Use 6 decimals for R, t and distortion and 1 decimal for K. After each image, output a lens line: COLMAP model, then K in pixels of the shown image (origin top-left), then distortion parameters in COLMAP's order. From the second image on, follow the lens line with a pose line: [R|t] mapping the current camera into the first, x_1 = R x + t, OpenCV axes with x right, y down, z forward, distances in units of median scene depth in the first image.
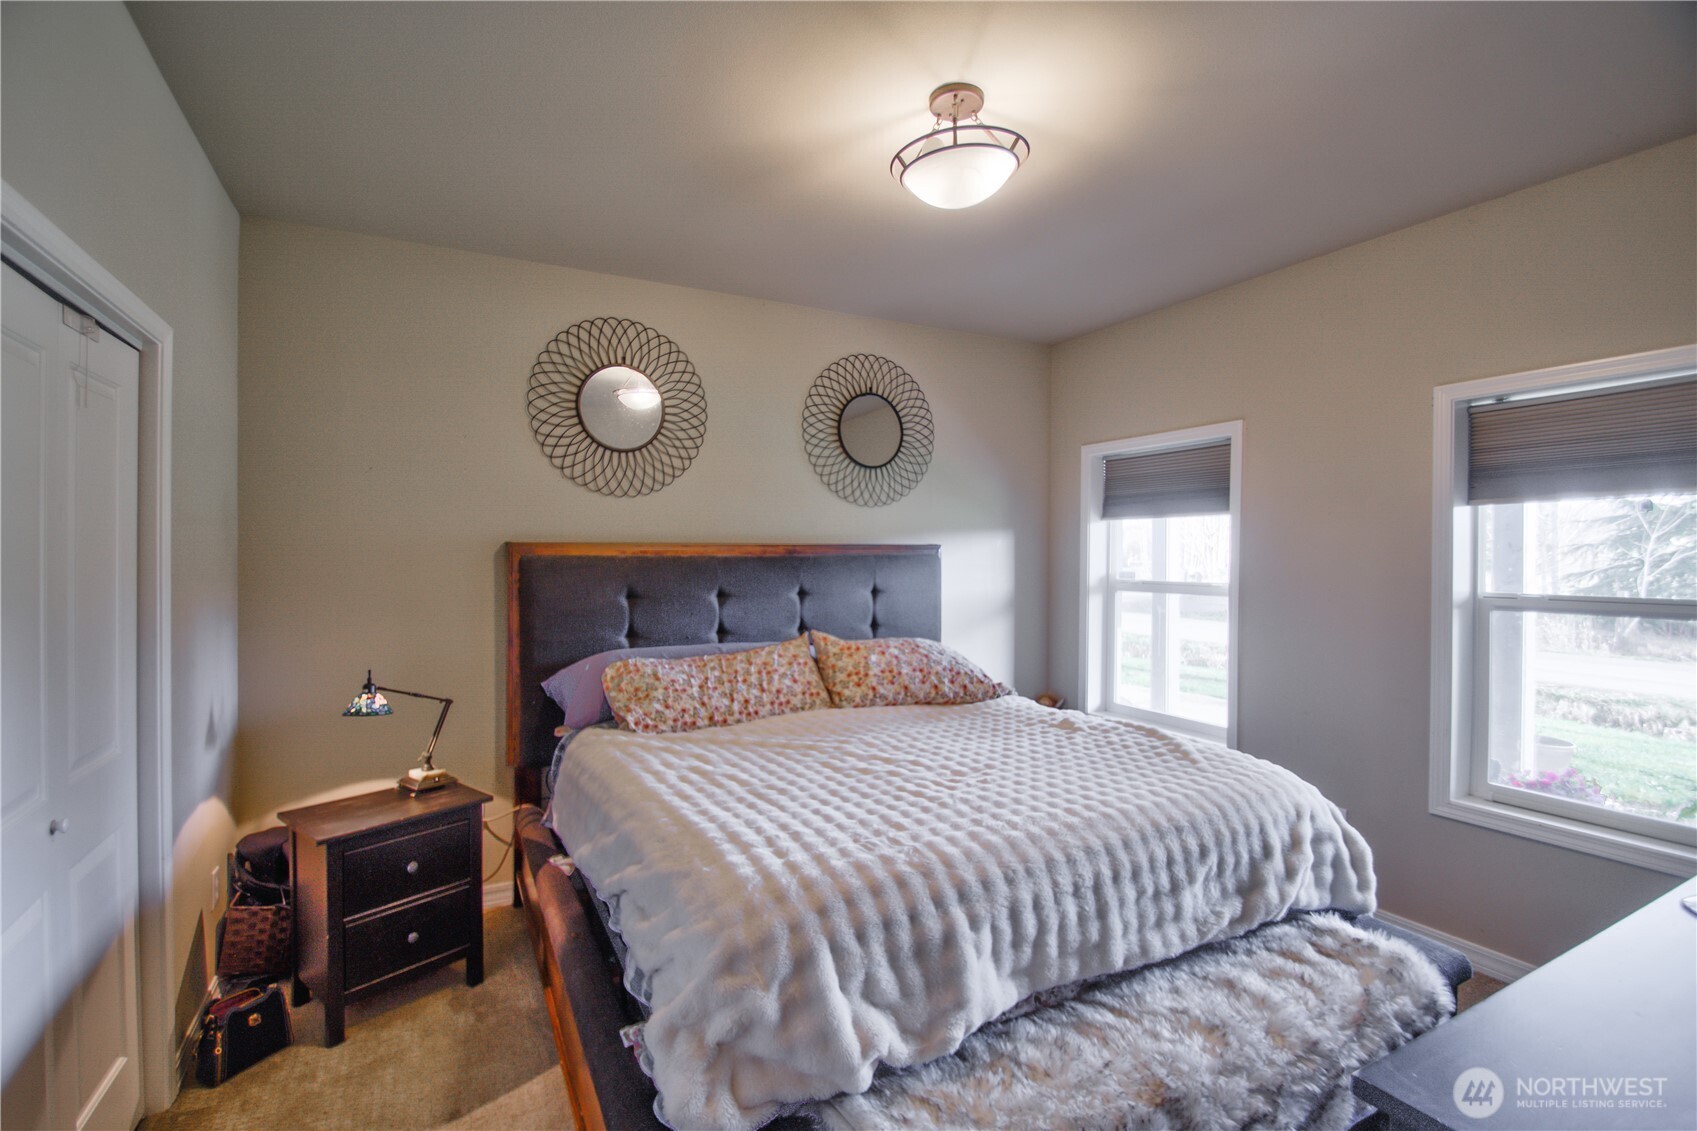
lens RADIAL K [[783.8, 0, 848.5], [0, 783.8, 565.5], [0, 0, 1]] dist [-0.000733, -0.000197]
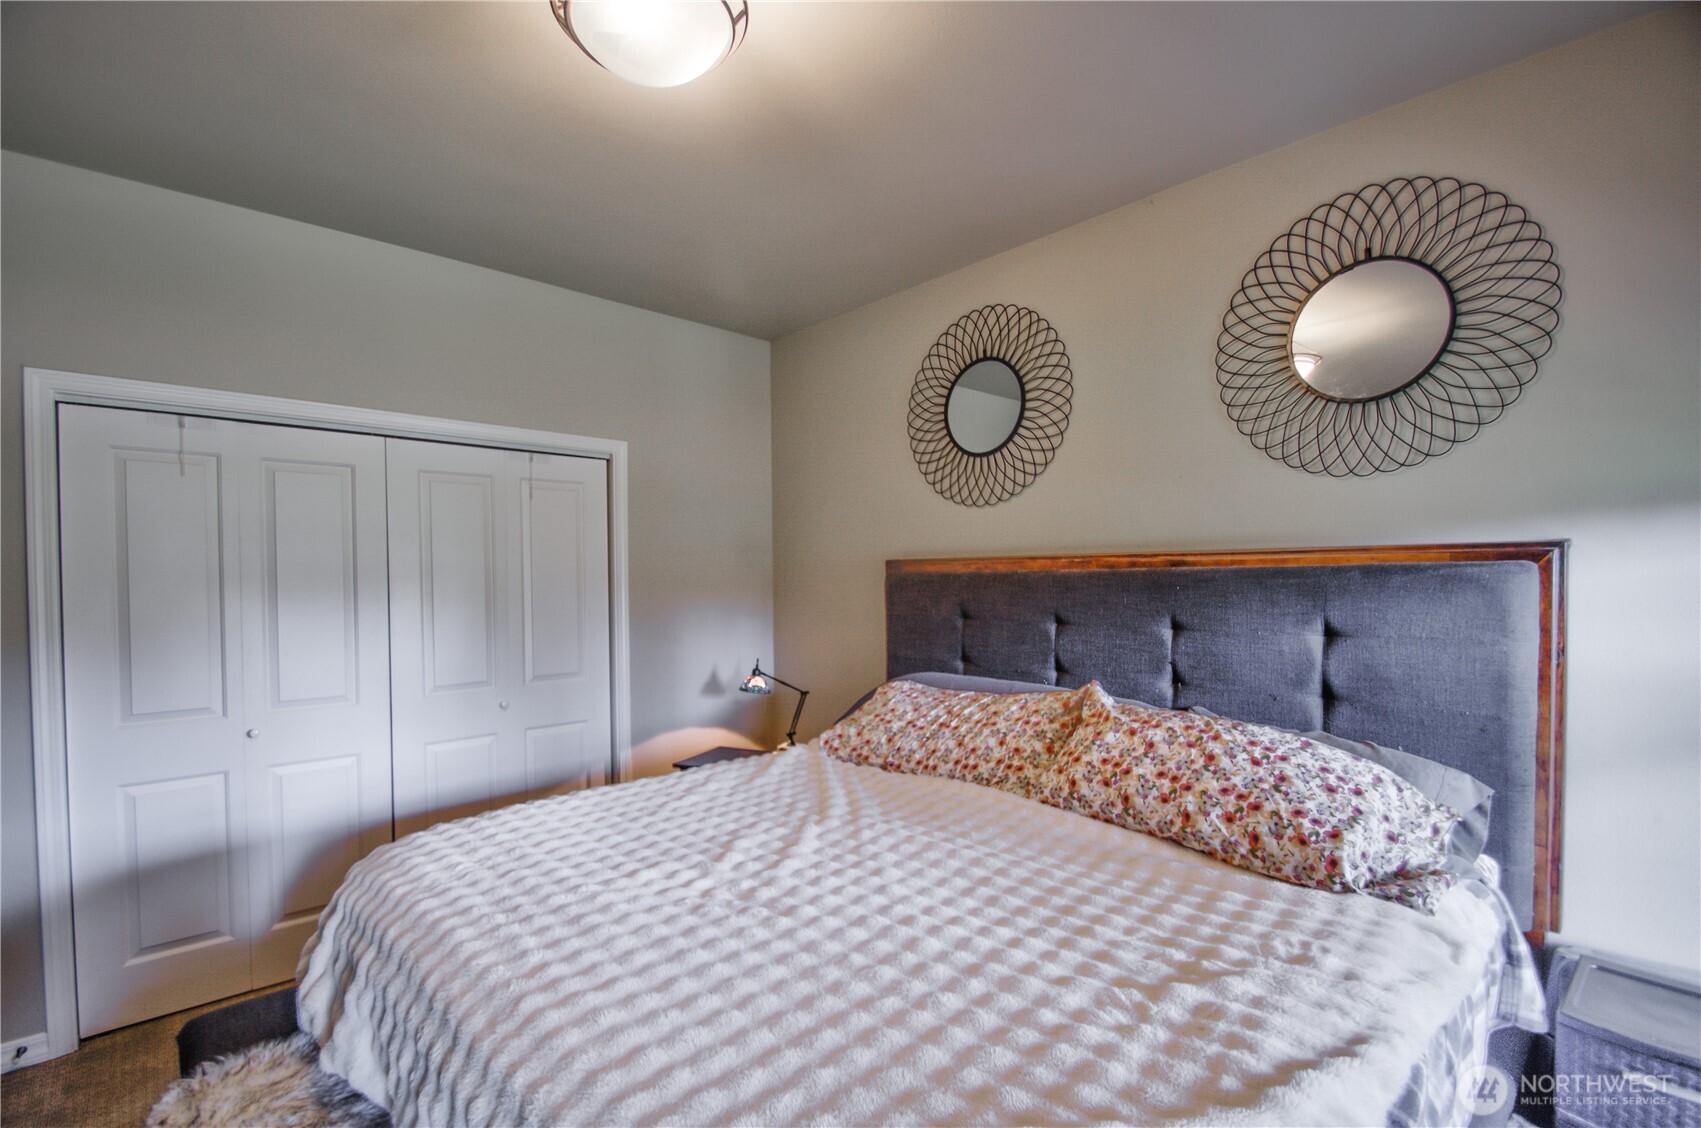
lens RADIAL K [[772.4, 0, 831.1], [0, 772.4, 599.2], [0, 0, 1]] dist [-0.000007, -0.000170]
pose [[0.232818, 0.025451, -0.972187, 0.539931], [-0.006277, 0.999676, 0.024667, -0.001937], [0.972500, 0.000360, 0.232902, 0.628670]]
